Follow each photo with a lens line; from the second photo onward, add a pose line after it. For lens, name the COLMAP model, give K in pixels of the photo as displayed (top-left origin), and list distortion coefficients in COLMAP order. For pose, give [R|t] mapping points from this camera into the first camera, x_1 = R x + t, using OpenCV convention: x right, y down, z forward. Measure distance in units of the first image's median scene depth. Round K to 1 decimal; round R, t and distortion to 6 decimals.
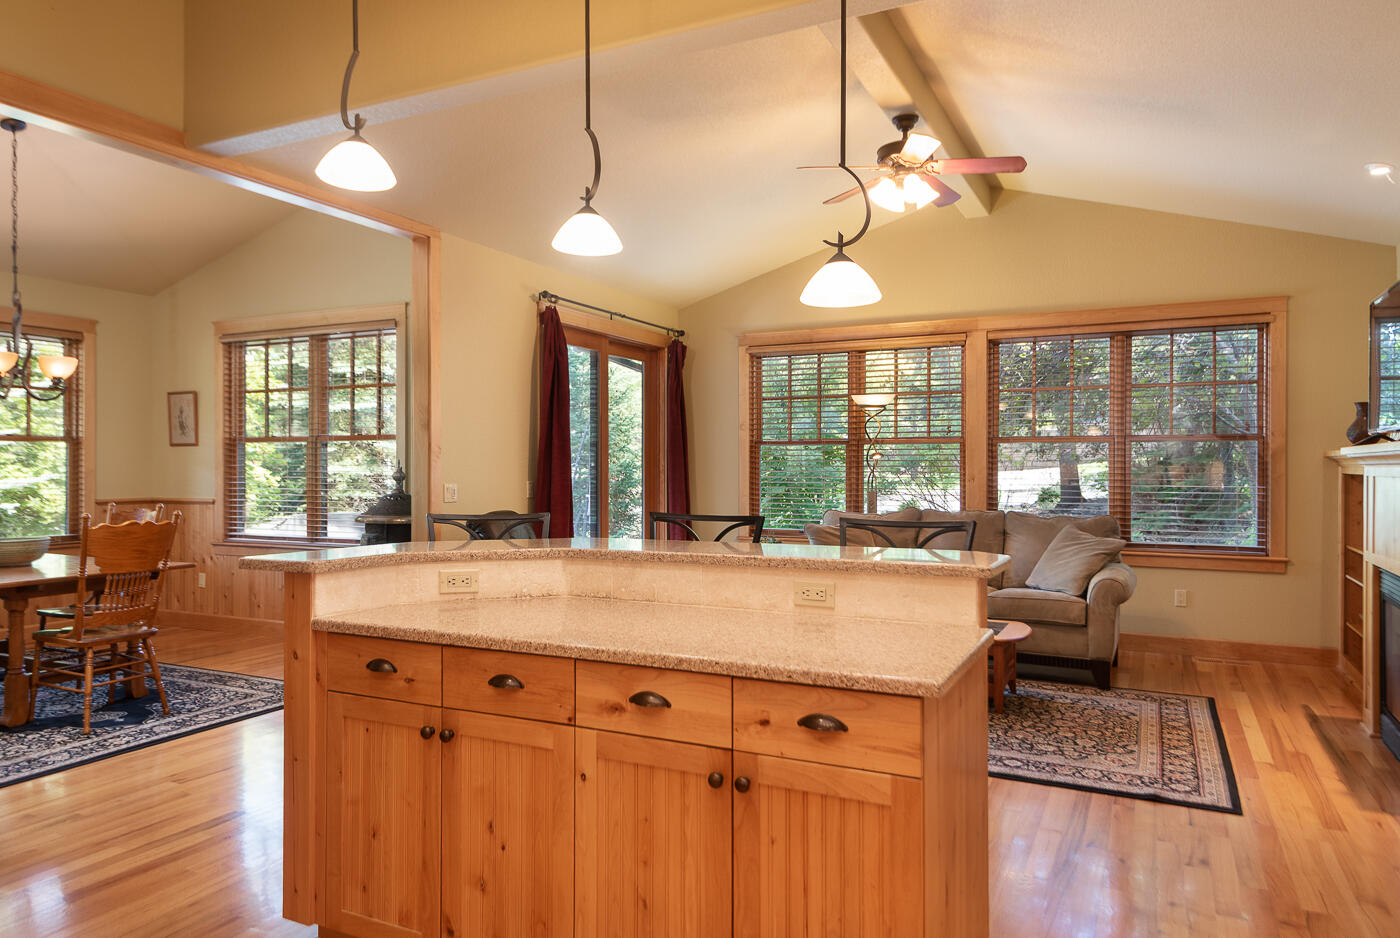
lens RADIAL K [[965.0, 0, 691.2], [0, 965.0, 455.9], [0, 0, 1]] dist [0.024739, 0.002242]
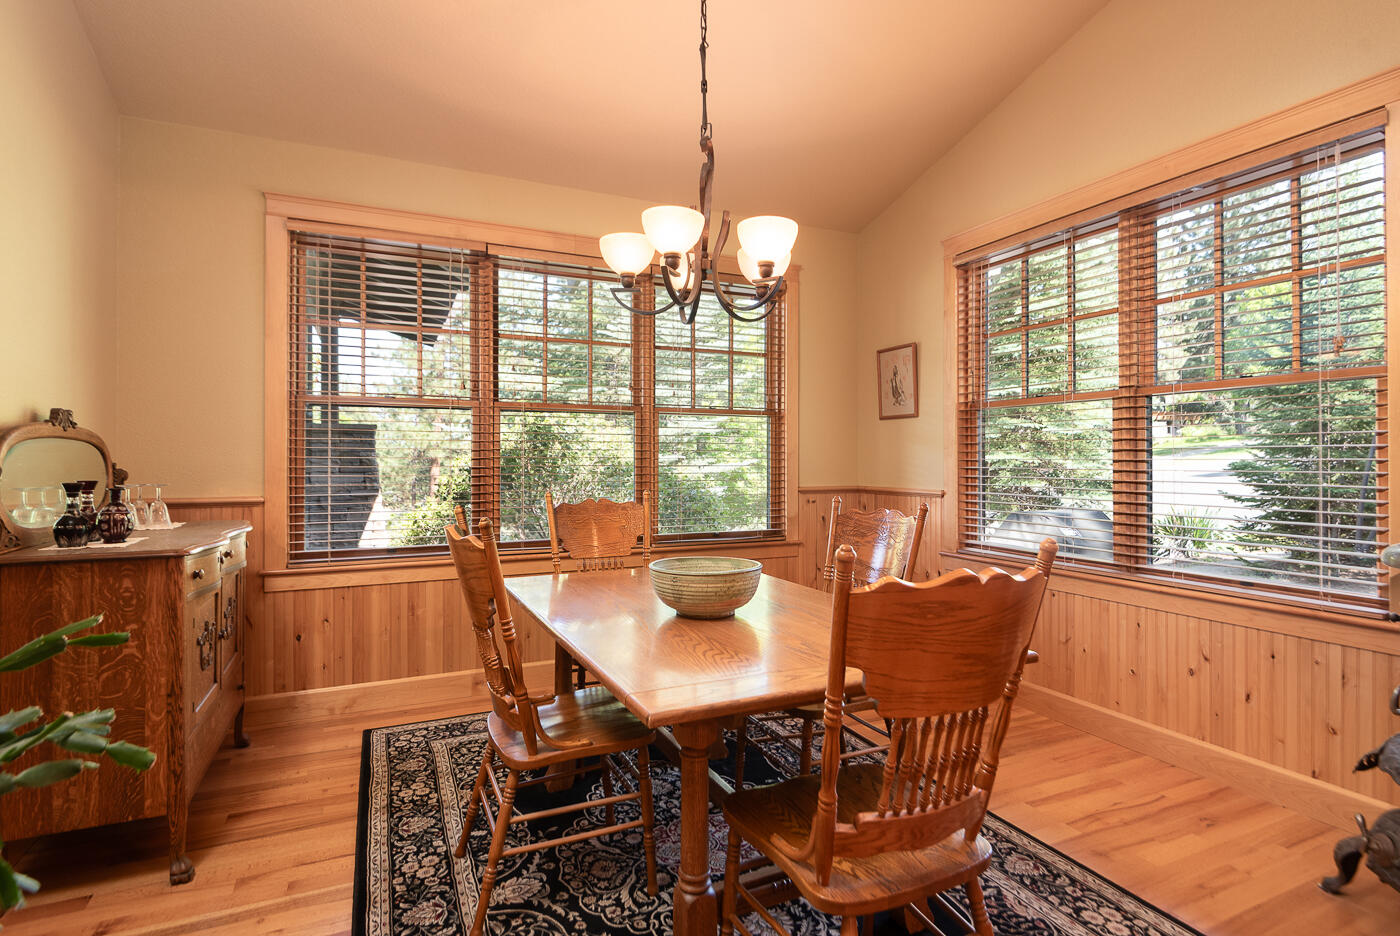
lens RADIAL K [[714.7, 0, 702.6], [0, 714.7, 467.7], [0, 0, 1]] dist [0.001141, -0.007335]
pose [[0.796674, 0.010430, -0.604320, -0.314042], [0.001920, 0.999802, 0.019787, 0.017072], [0.604407, -0.016924, 0.796496, 0.475983]]
